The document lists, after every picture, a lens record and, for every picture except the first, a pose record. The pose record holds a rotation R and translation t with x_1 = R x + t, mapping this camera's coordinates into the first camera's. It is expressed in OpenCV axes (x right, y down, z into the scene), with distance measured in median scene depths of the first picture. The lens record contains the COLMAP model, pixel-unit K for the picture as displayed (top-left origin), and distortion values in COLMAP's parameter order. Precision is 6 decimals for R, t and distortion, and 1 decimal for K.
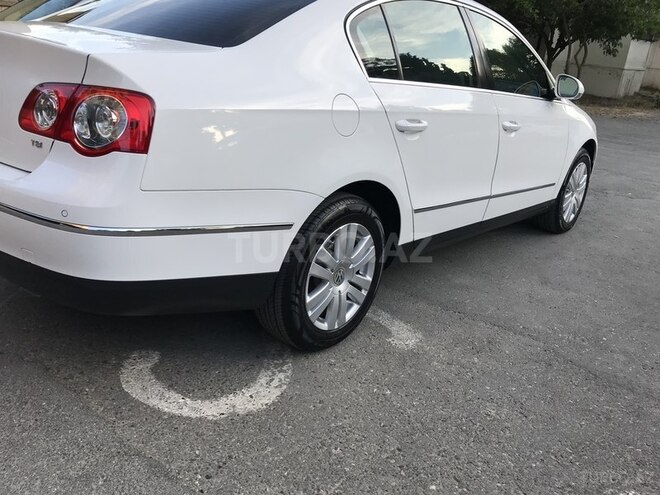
lens RADIAL K [[543.7, 0, 330.0], [0, 543.7, 247.5], [0, 0, 1]] dist [-0.004402, -0.004450]
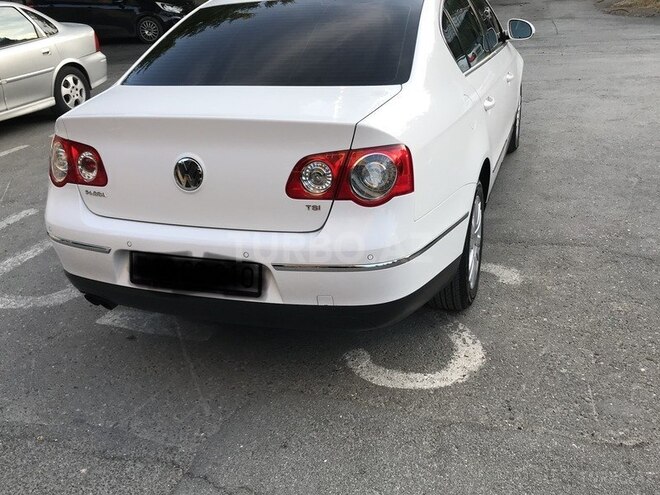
lens RADIAL K [[538.3, 0, 330.0], [0, 538.3, 247.5], [0, 0, 1]] dist [-0.045133, -0.004866]
pose [[0.940902, -0.285315, 0.182481, -0.554773], [0.267858, 0.956620, 0.114583, -0.173982], [-0.207258, -0.058933, 0.976510, -0.102598]]
